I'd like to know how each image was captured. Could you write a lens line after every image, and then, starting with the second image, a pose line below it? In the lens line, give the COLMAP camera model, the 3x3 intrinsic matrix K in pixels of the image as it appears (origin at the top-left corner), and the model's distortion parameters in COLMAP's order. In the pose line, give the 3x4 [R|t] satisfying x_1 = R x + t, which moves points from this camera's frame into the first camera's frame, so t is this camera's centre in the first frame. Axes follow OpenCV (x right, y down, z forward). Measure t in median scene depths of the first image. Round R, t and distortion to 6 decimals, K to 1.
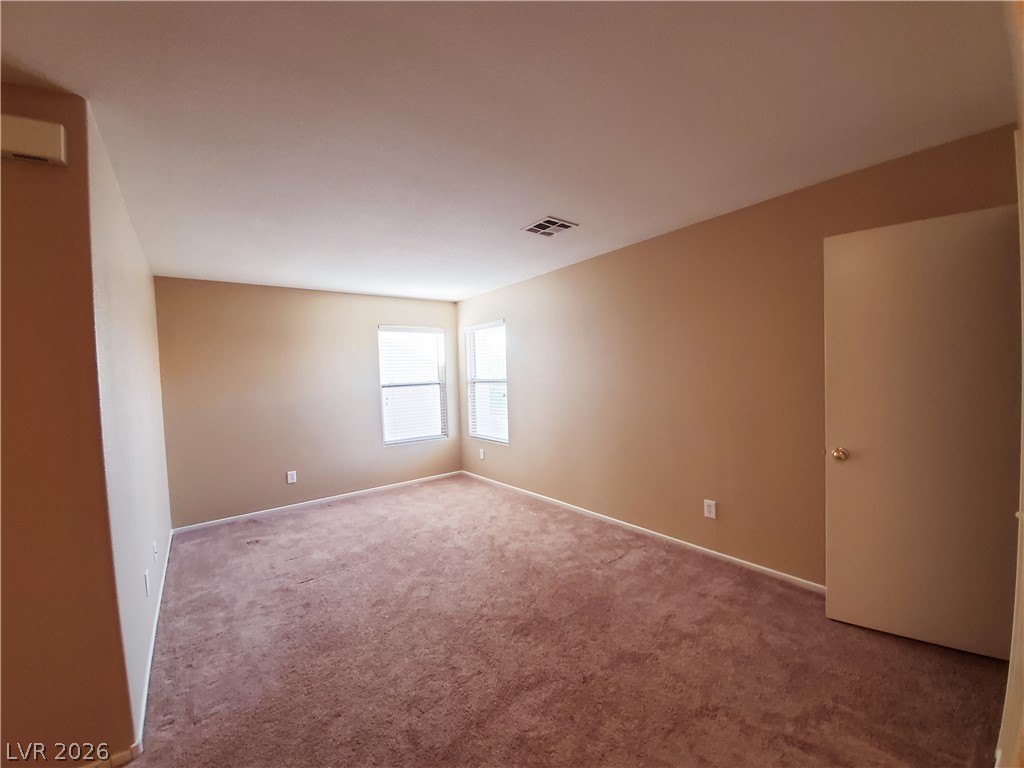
lens RADIAL K [[404.0, 0, 511.2], [0, 404.0, 389.5], [0, 0, 1]] dist [0.011862, -0.016159]
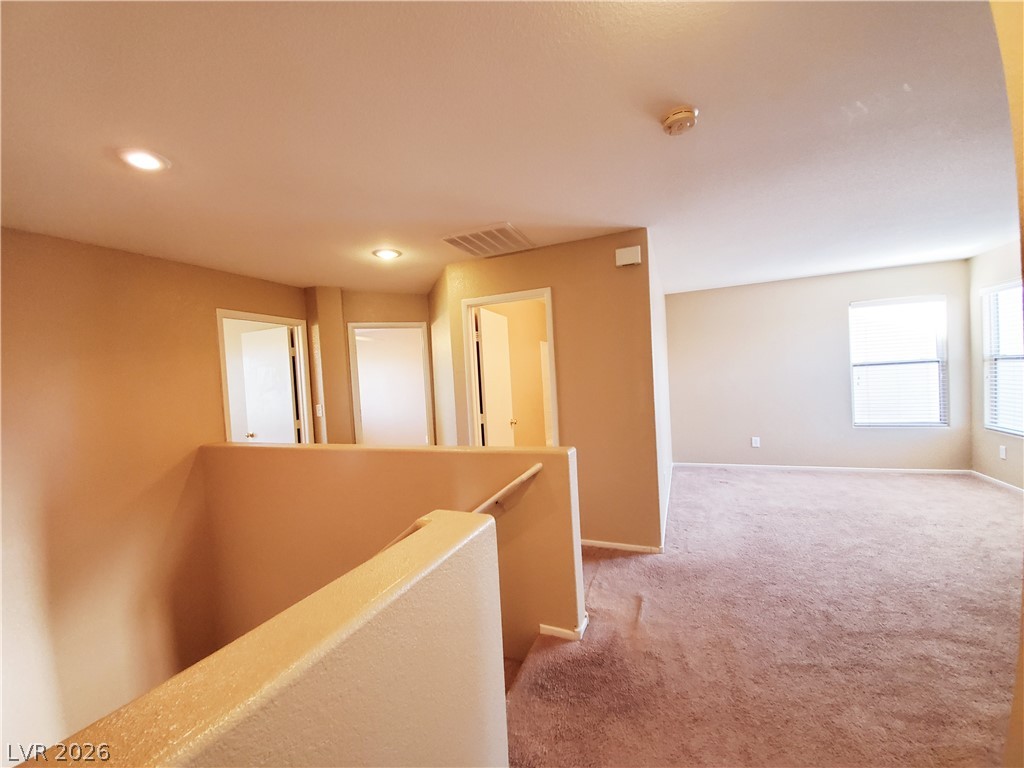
lens RADIAL K [[404.0, 0, 511.2], [0, 404.0, 389.5], [0, 0, 1]] dist [0.011862, -0.016159]
pose [[0.490386, 0.037936, -0.870679, 0.189284], [0.003501, 0.998958, 0.045497, 0.004514], [0.871498, -0.025359, 0.489742, -0.288675]]
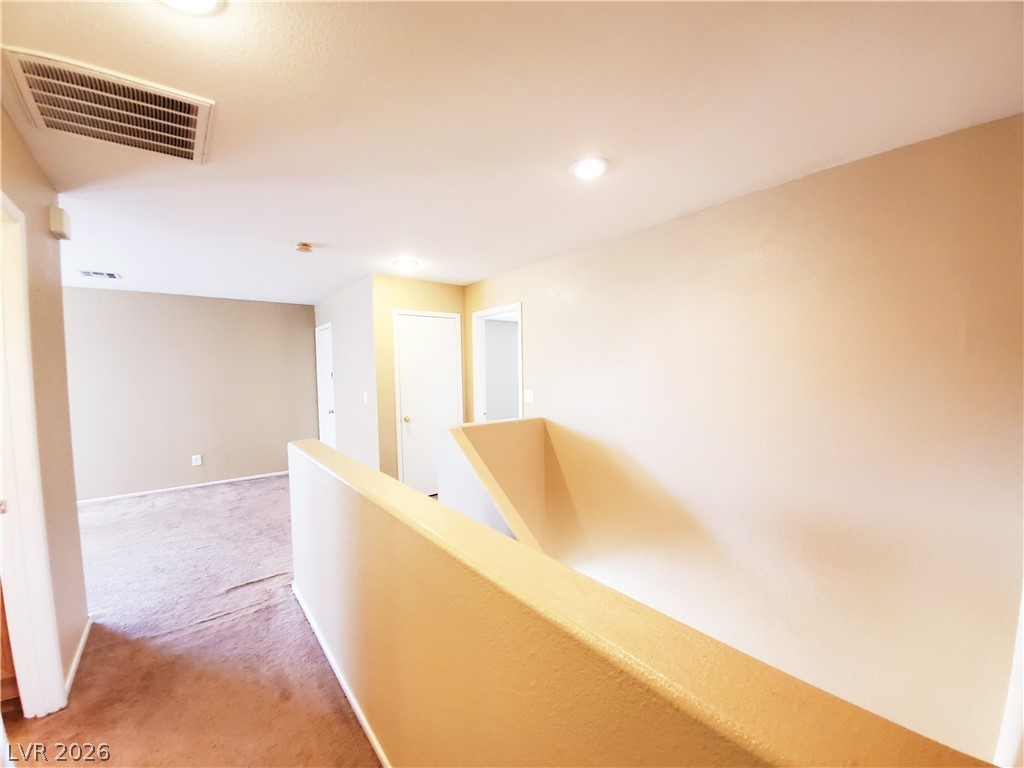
lens RADIAL K [[404.0, 0, 511.2], [0, 404.0, 389.5], [0, 0, 1]] dist [0.011862, -0.016159]
pose [[-0.021169, -0.006895, 0.999752, -1.125868], [0.058937, 0.998229, 0.008132, 0.047307], [-0.998037, 0.059094, -0.020725, -0.295003]]
